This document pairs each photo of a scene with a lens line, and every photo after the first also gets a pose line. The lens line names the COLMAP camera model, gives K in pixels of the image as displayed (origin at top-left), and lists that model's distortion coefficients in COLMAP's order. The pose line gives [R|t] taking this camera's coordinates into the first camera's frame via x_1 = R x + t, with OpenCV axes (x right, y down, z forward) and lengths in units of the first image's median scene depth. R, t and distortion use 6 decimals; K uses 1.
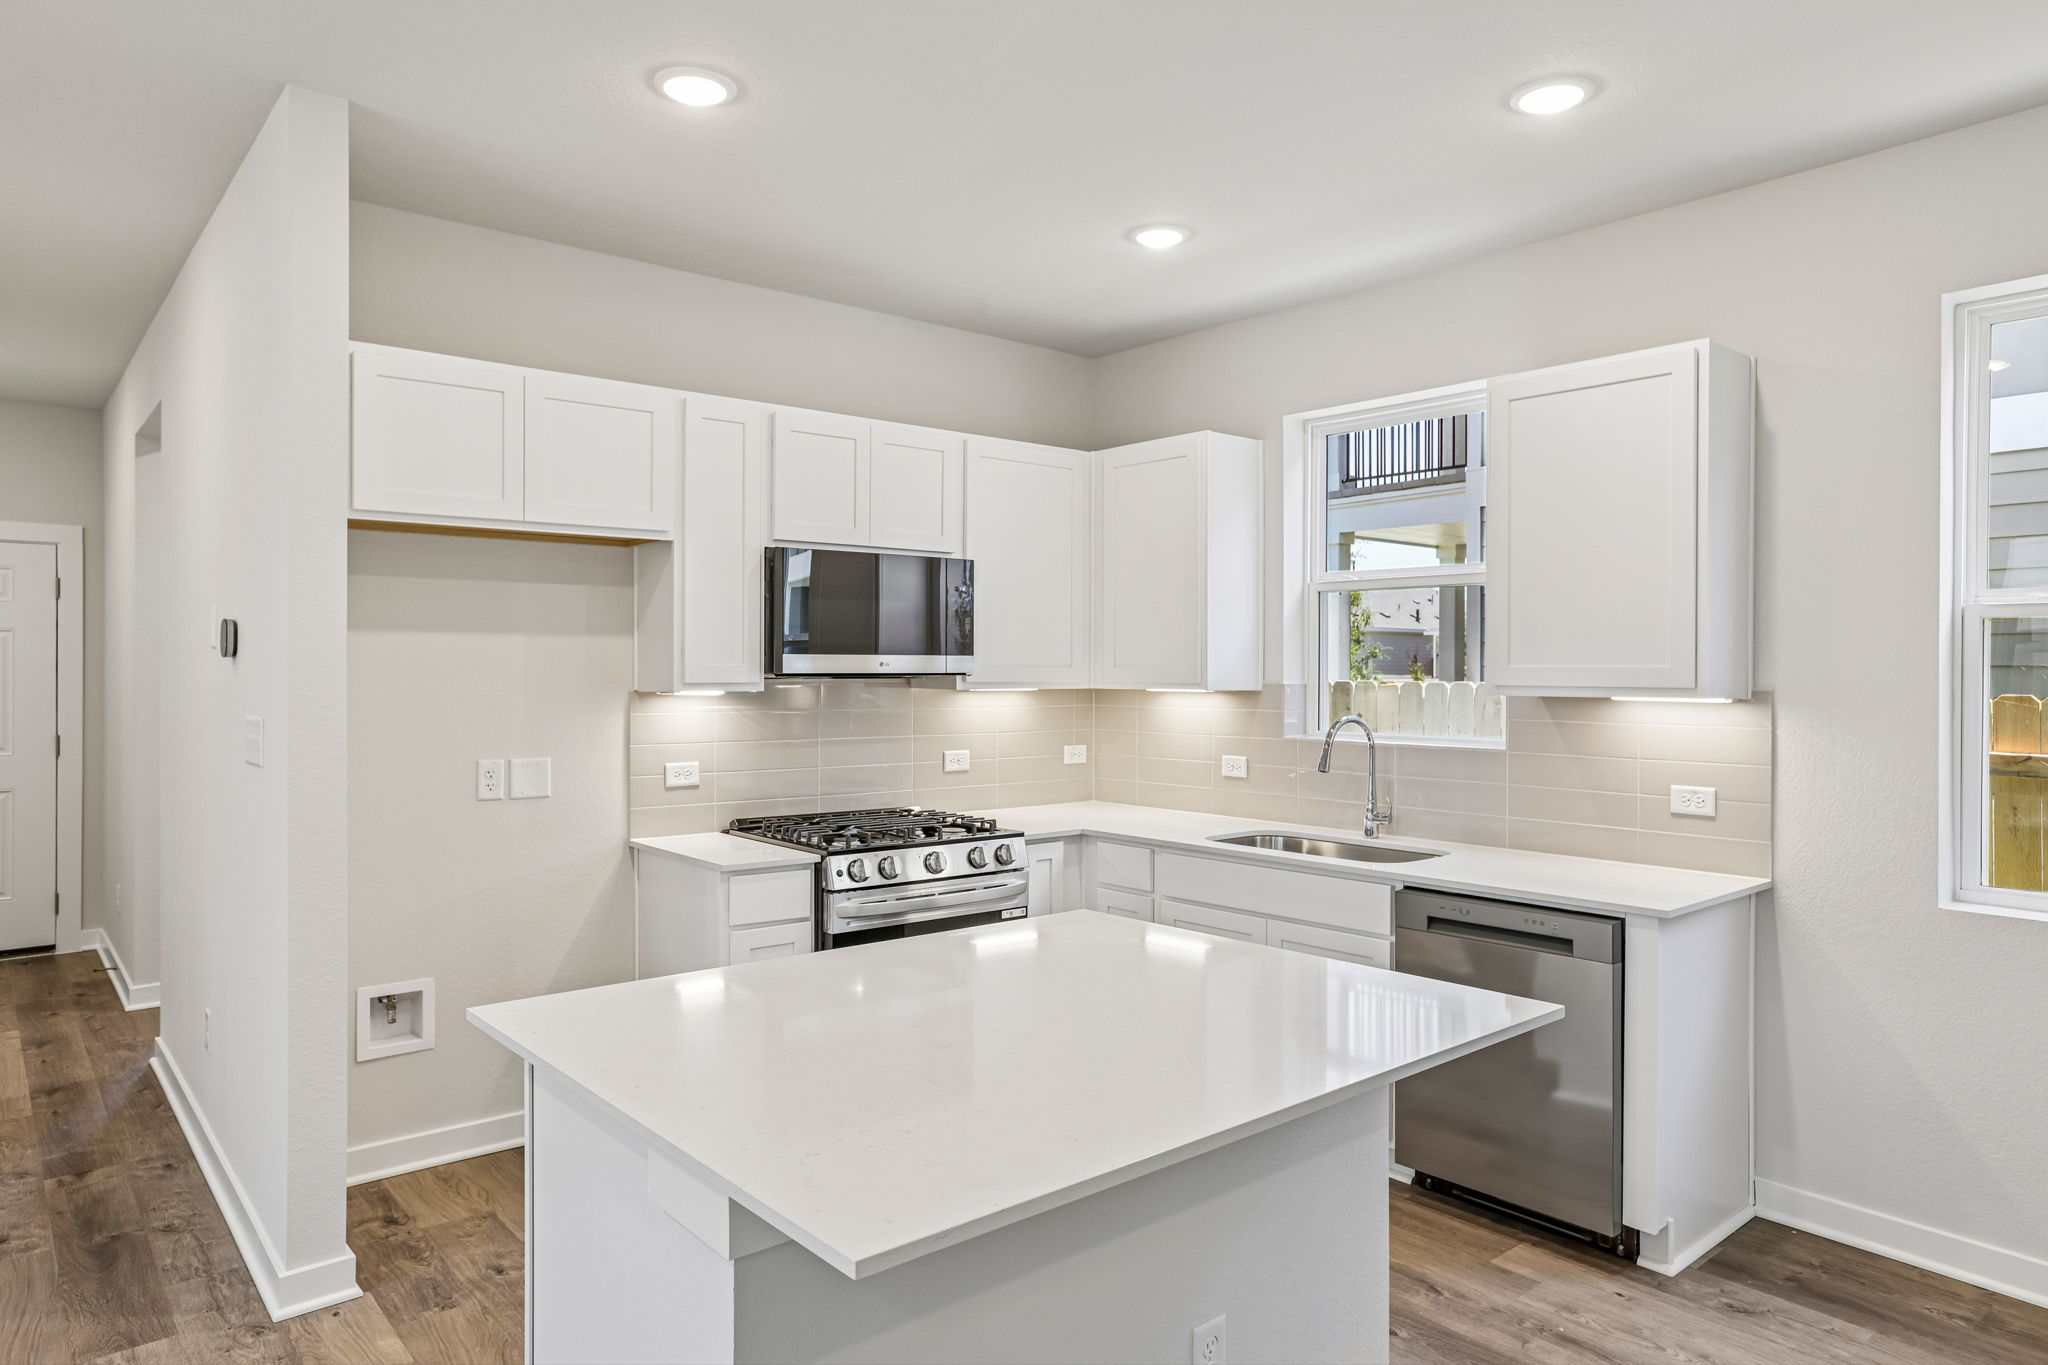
lens RADIAL K [[1271.3, 0, 1033.9], [0, 1271.3, 673.9], [0, 0, 1]] dist [-0.022204, 0.021346]
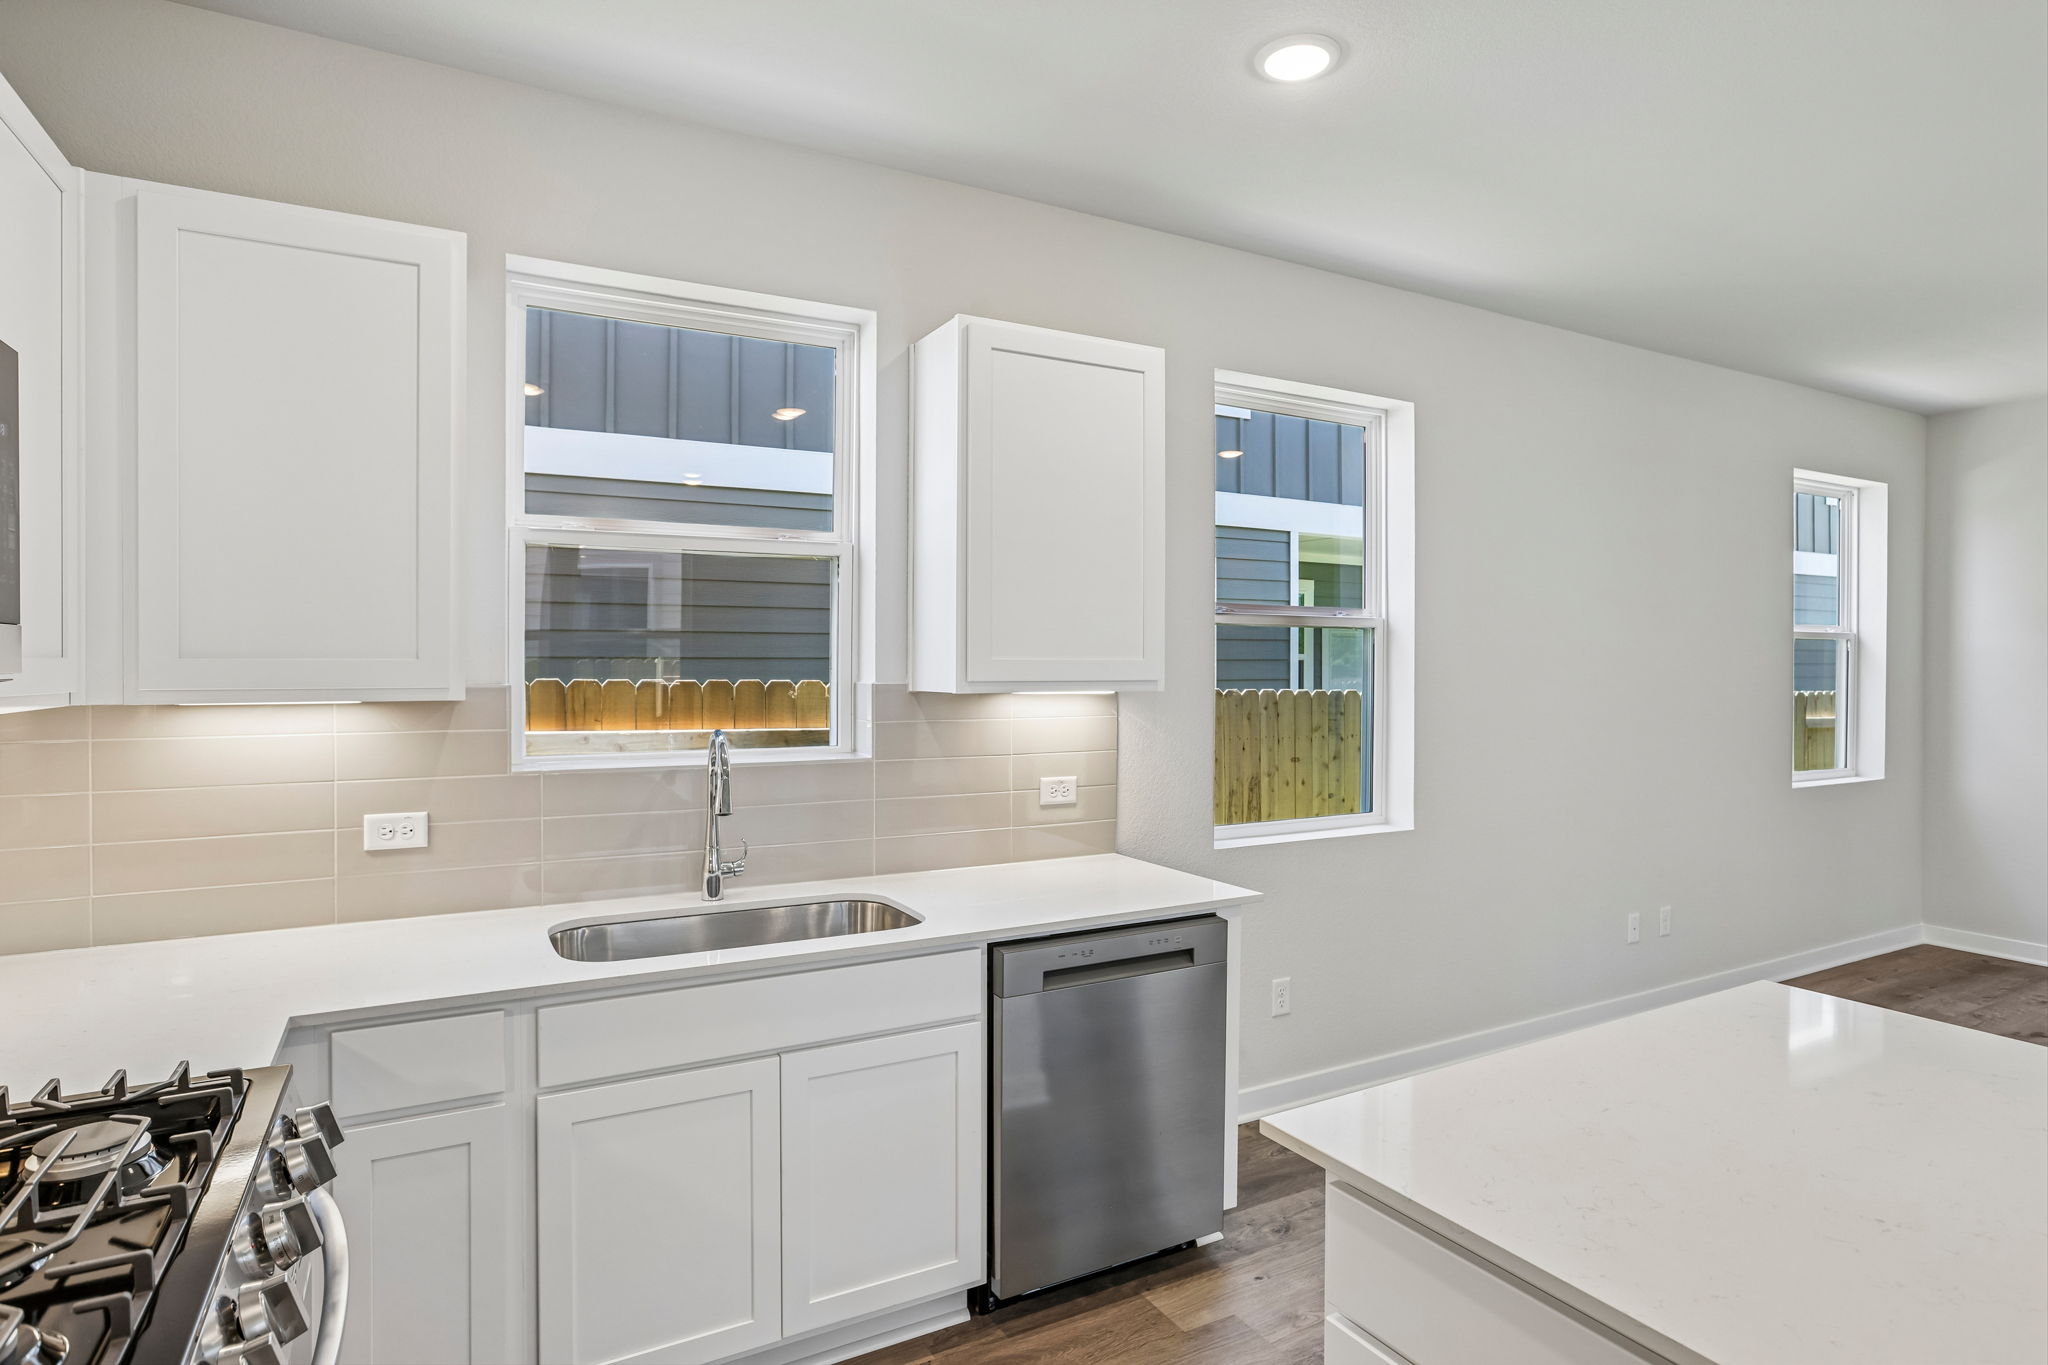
lens RADIAL K [[1075.6, 0, 1027.3], [0, 1075.6, 676.0], [0, 0, 1]] dist [-0.031299, -0.000369]
pose [[0.203090, -0.009792, 0.979111, -0.314972], [0.001053, 0.999952, 0.009782, -0.001739], [-0.979159, -0.000955, 0.203091, 0.779247]]
